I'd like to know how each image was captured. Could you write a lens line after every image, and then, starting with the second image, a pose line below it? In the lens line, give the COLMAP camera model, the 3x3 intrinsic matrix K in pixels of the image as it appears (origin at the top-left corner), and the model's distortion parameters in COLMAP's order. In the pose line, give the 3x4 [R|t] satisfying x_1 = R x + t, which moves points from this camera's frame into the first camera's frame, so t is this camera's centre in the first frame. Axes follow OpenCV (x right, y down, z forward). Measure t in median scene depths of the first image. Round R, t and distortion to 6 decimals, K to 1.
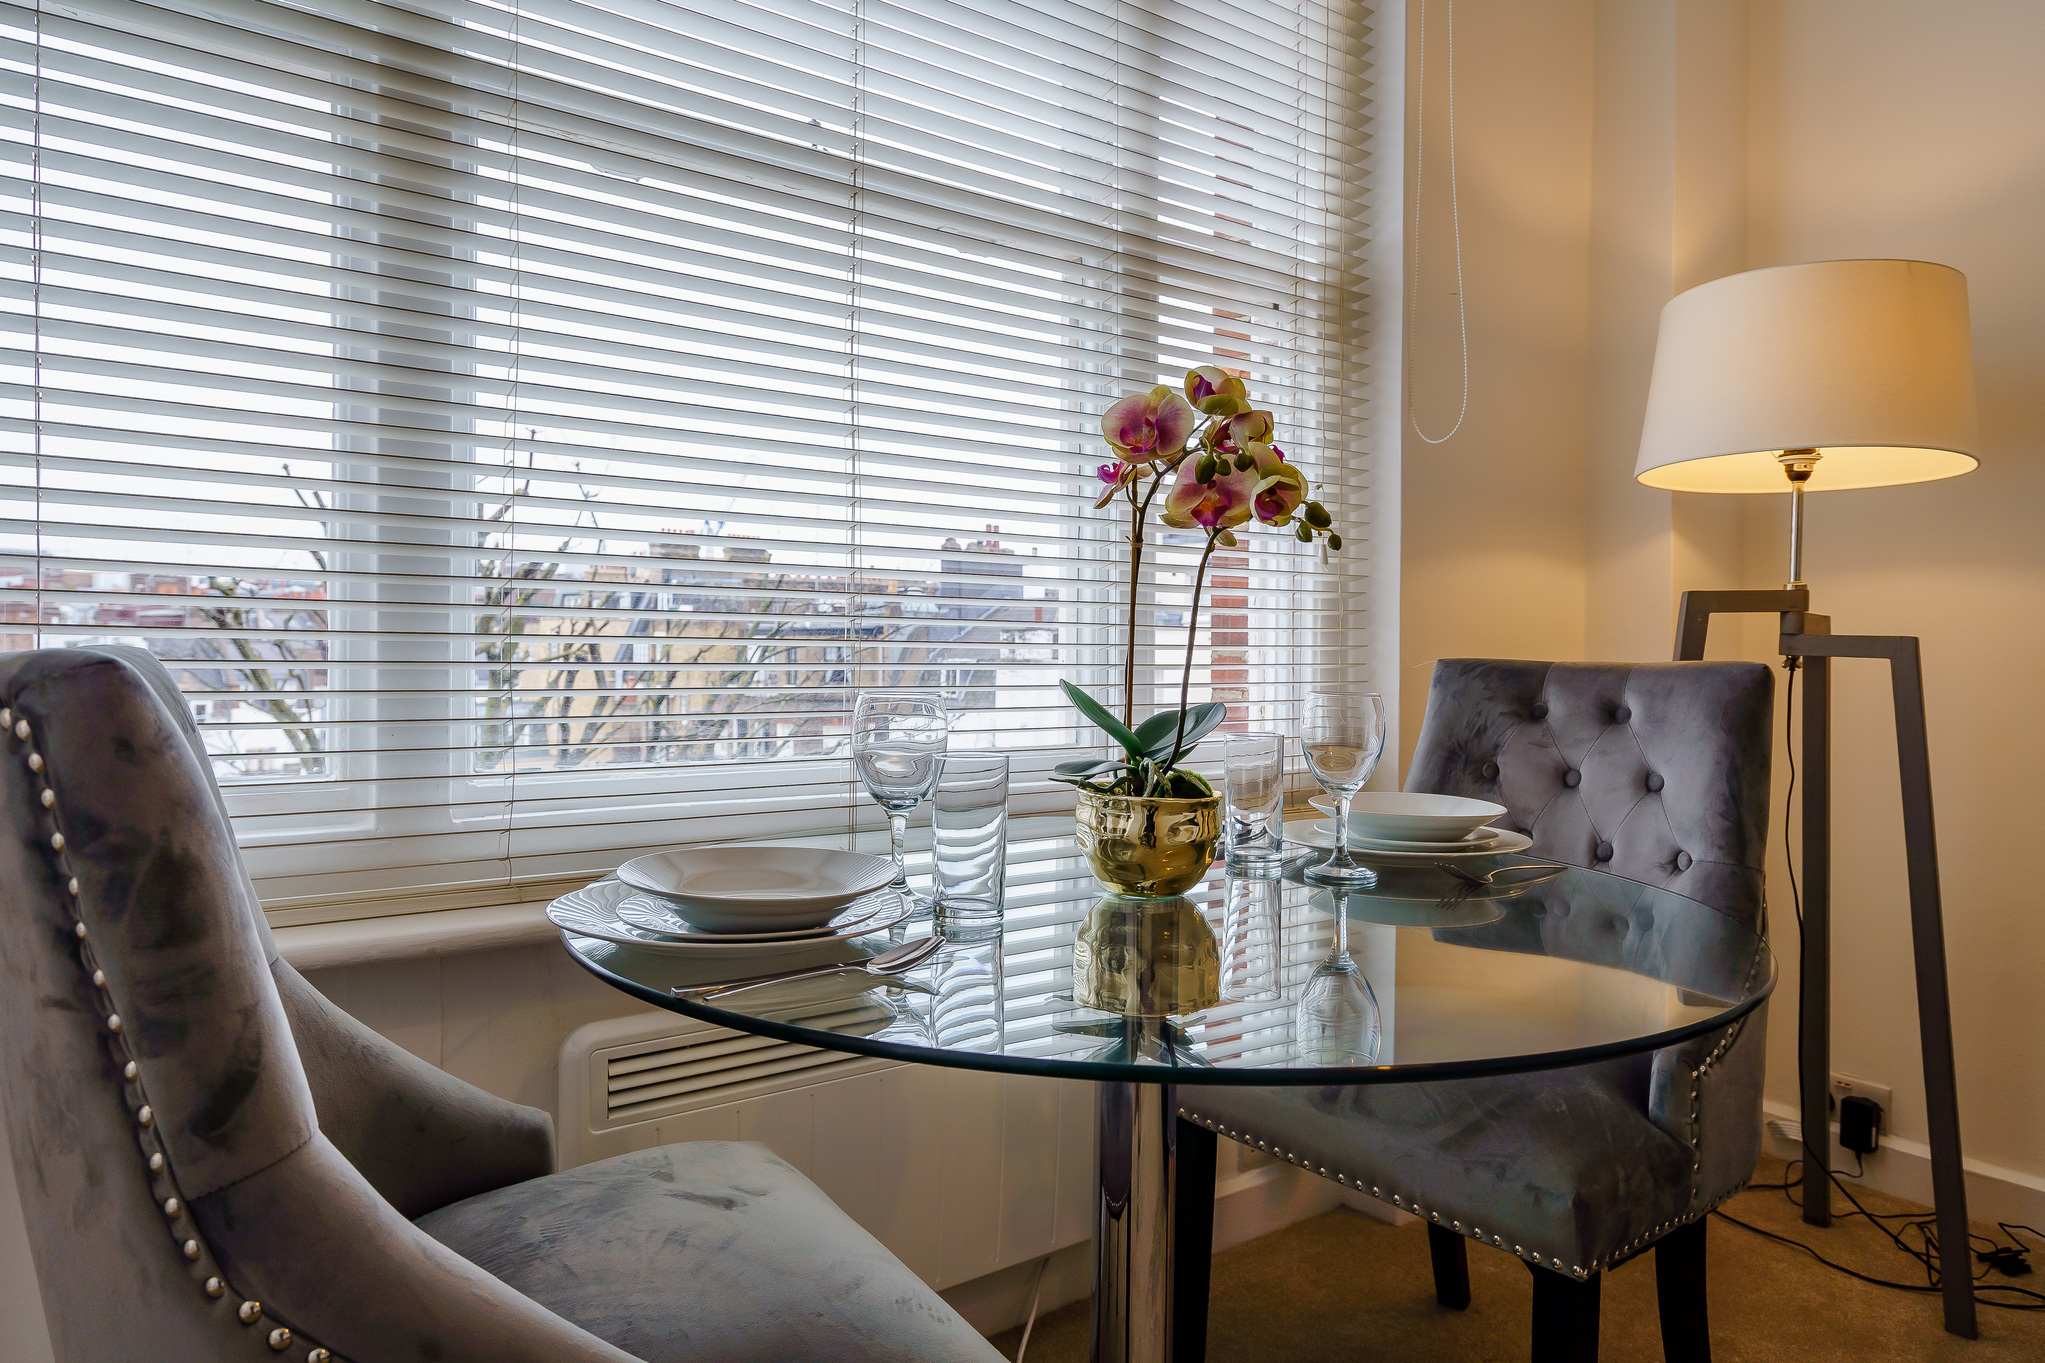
lens RADIAL K [[1300.0, 0, 1022.5], [0, 1300.0, 681.5], [0, 0, 1]] dist [0.020524, -0.001211]
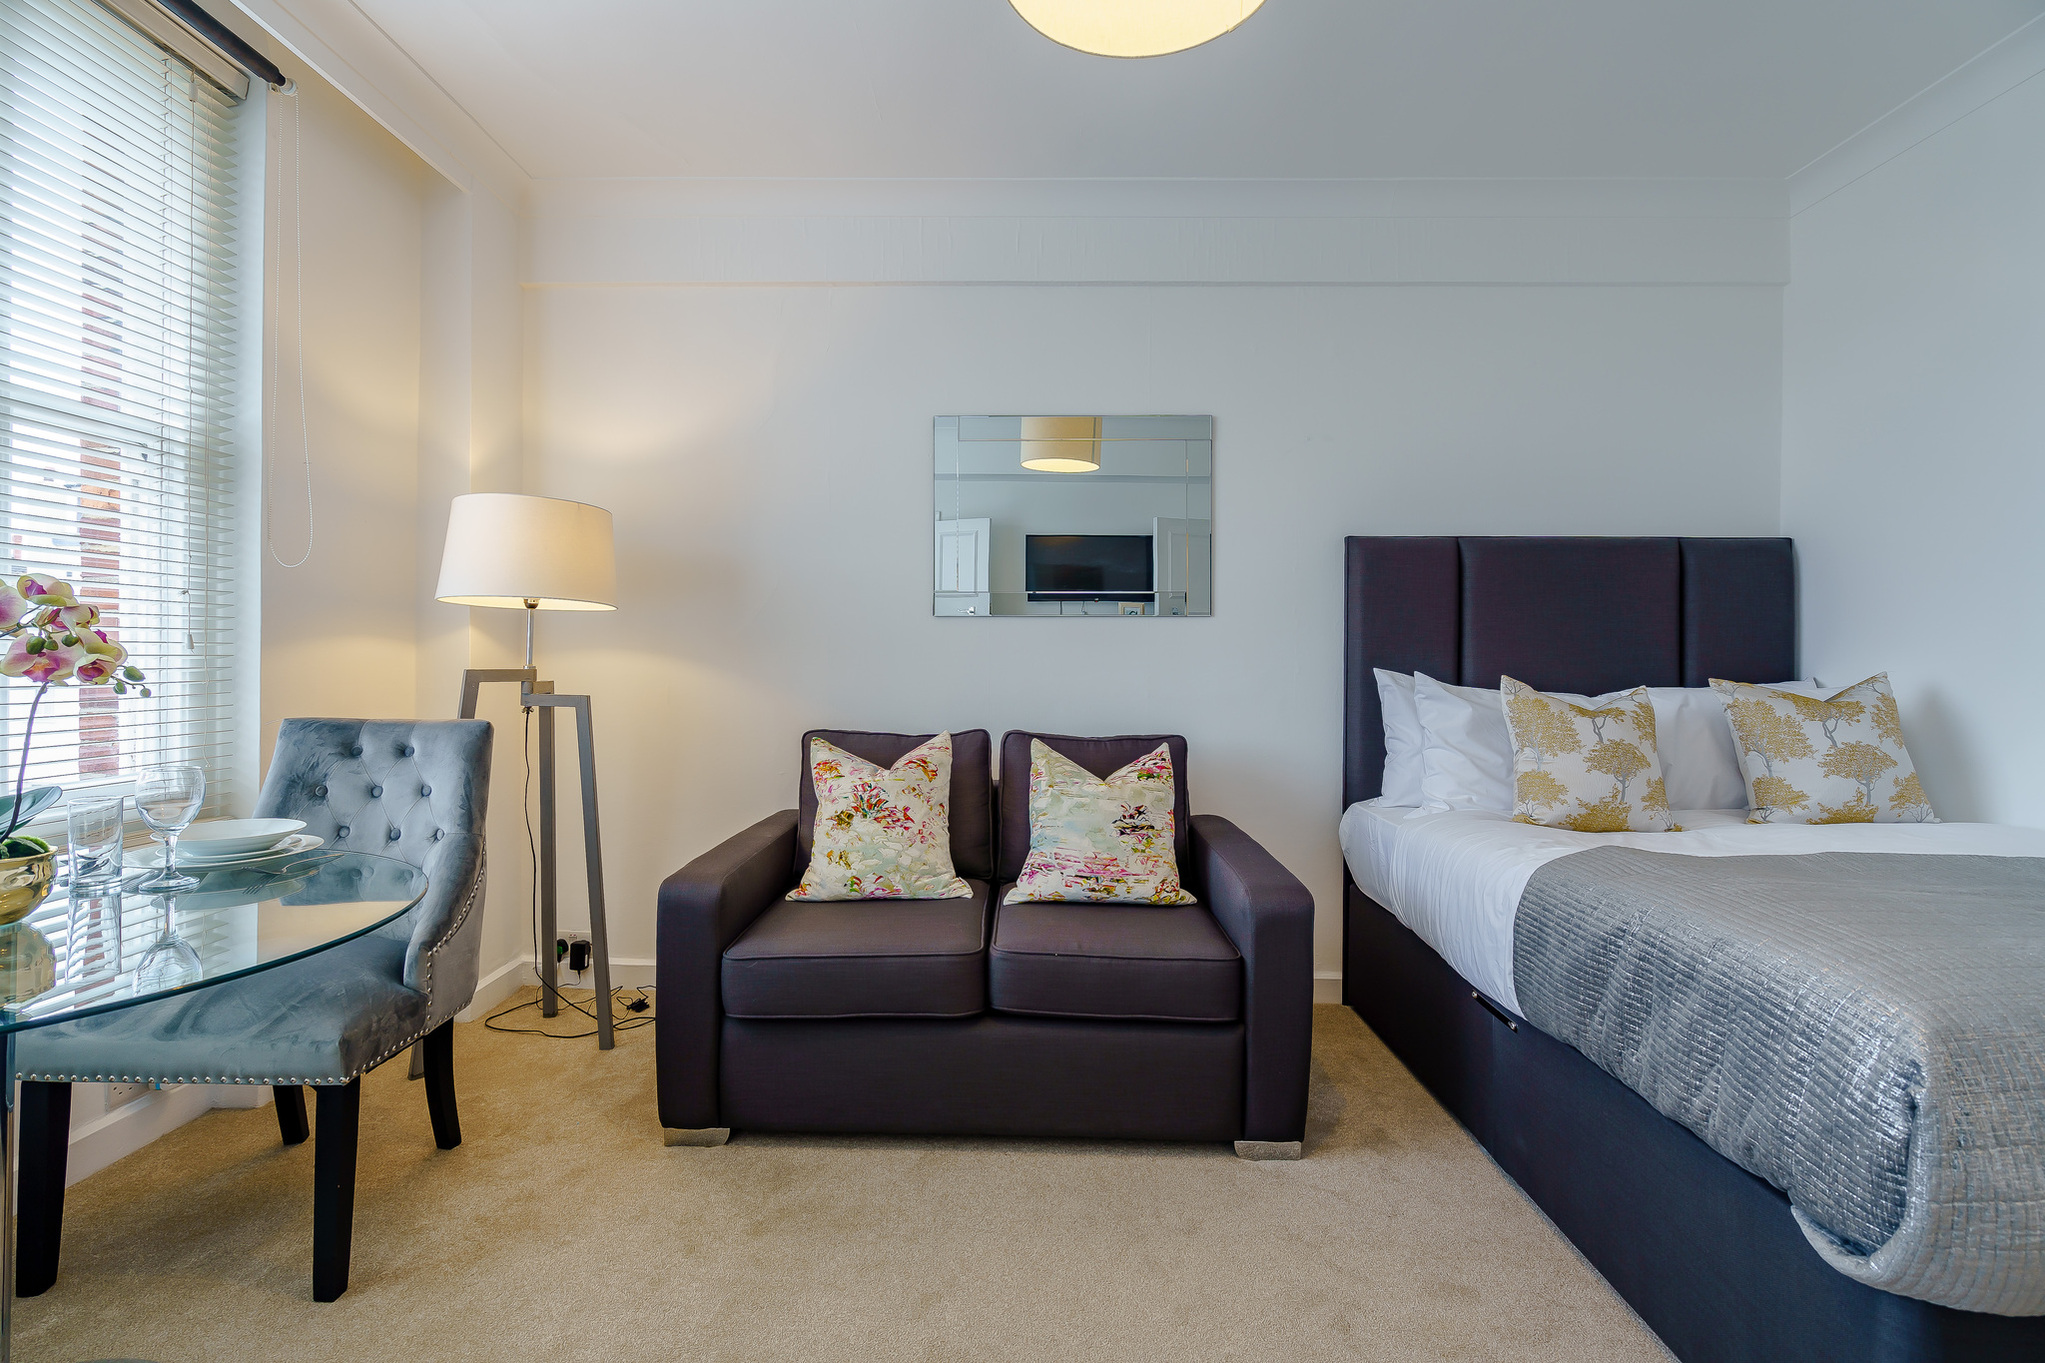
lens RADIAL K [[926.1, 0, 1022.0], [0, 926.1, 661.4], [0, 0, 1]] dist [-0.002786, -0.000388]
pose [[0.608563, -0.002519, 0.793502, -0.012861], [0.011884, 0.999912, -0.005941, -0.095225], [-0.793417, 0.013046, 0.608539, -0.466260]]
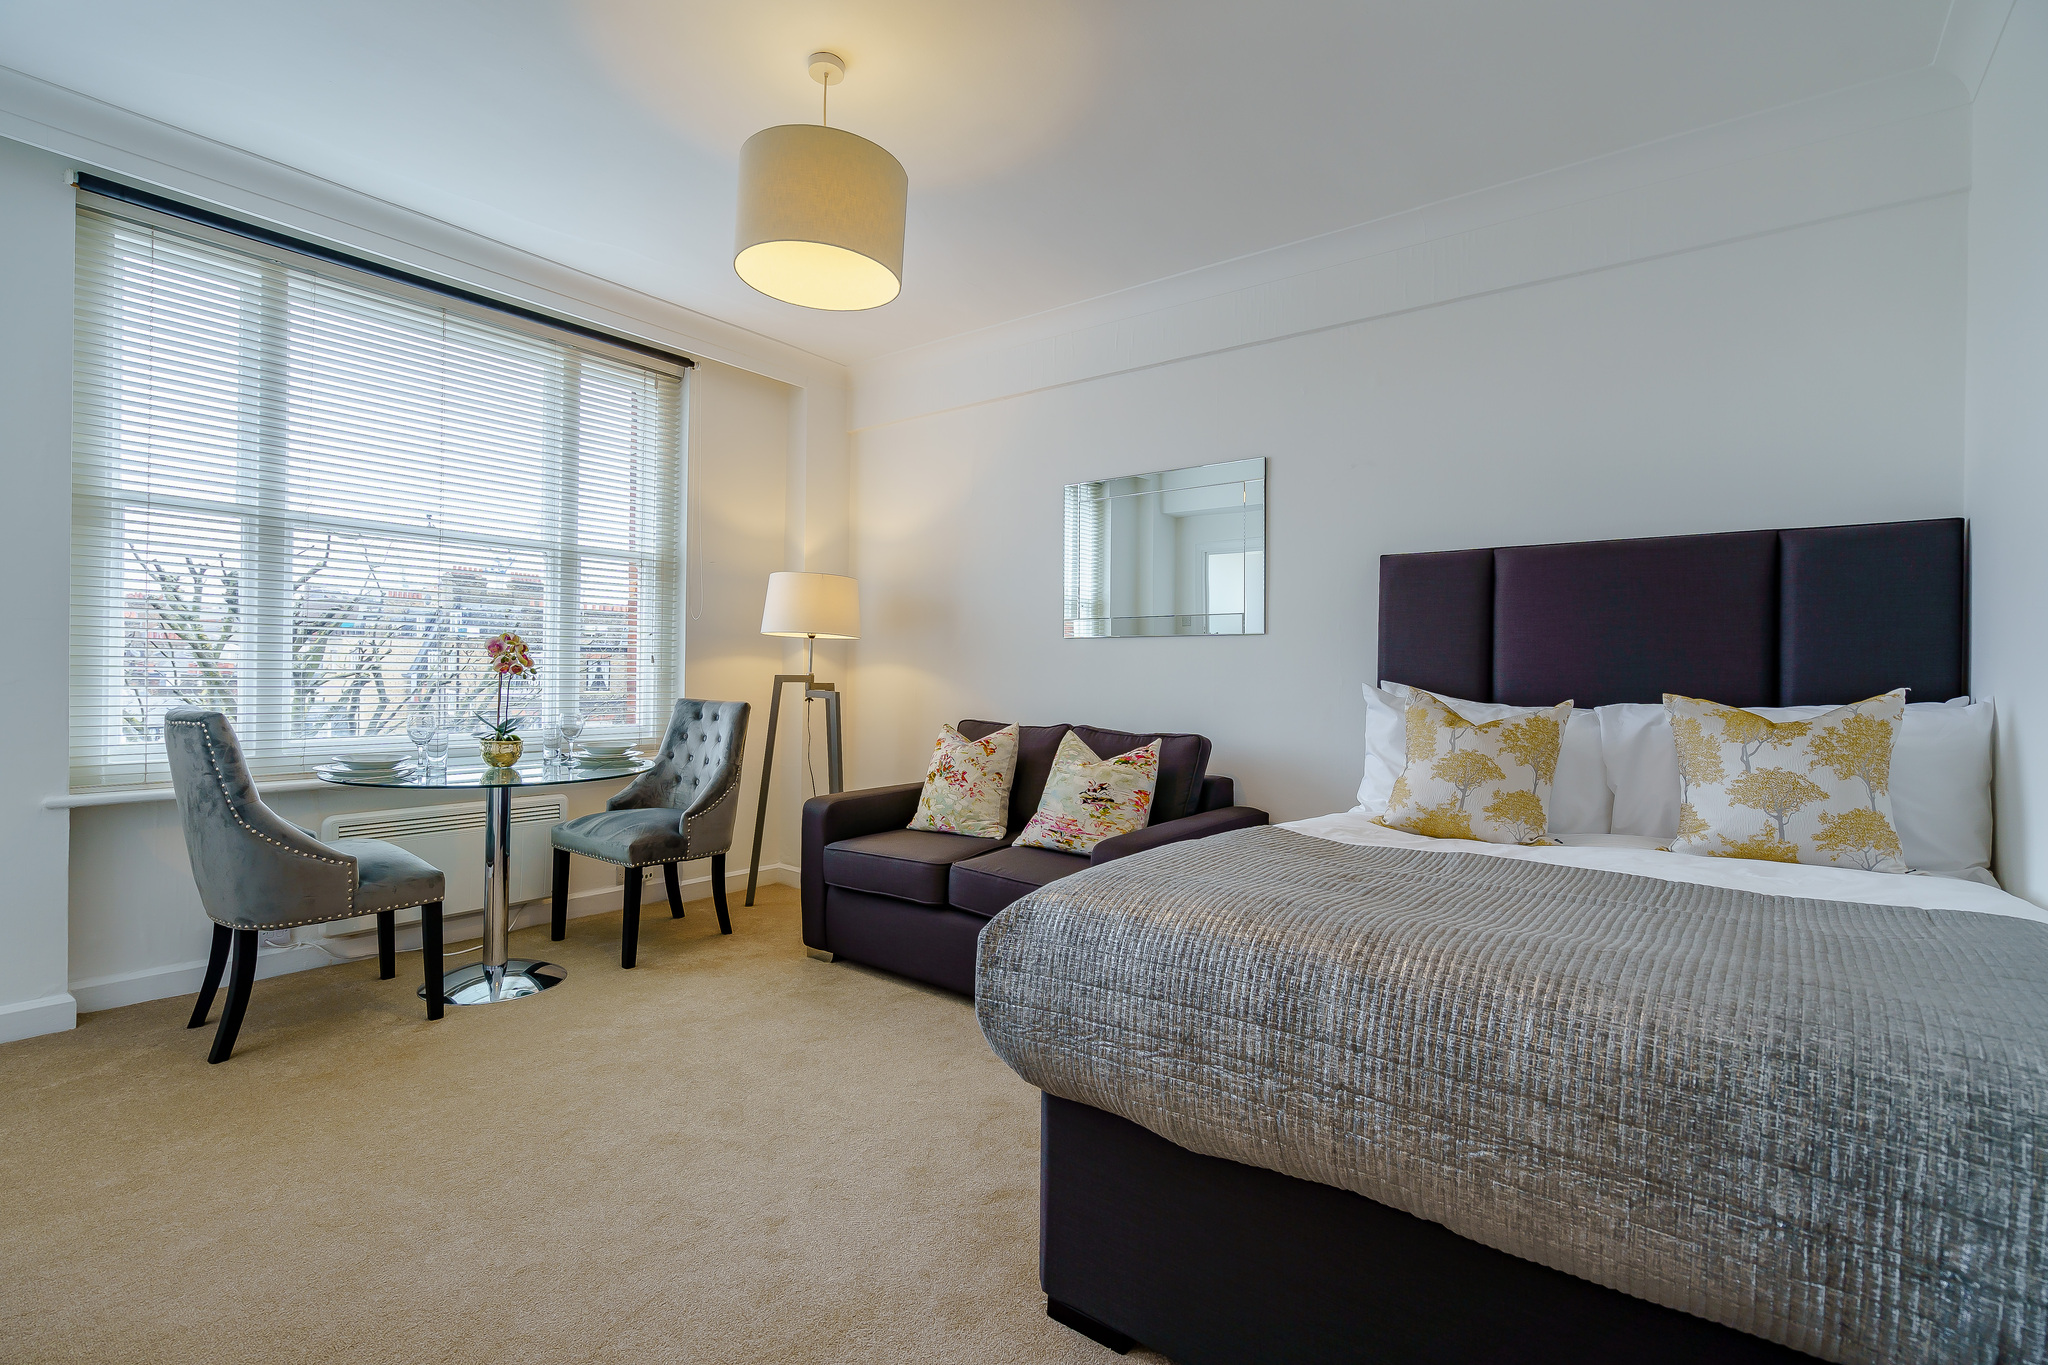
lens RADIAL K [[929.1, 0, 1018.4], [0, 929.1, 670.1], [0, 0, 1]] dist [-0.003394, 0.000604]
pose [[0.962528, 0.008400, 0.271053, 0.699859], [-0.003511, 0.999822, -0.018517, -0.063567], [-0.271161, 0.016871, 0.962386, -1.725546]]
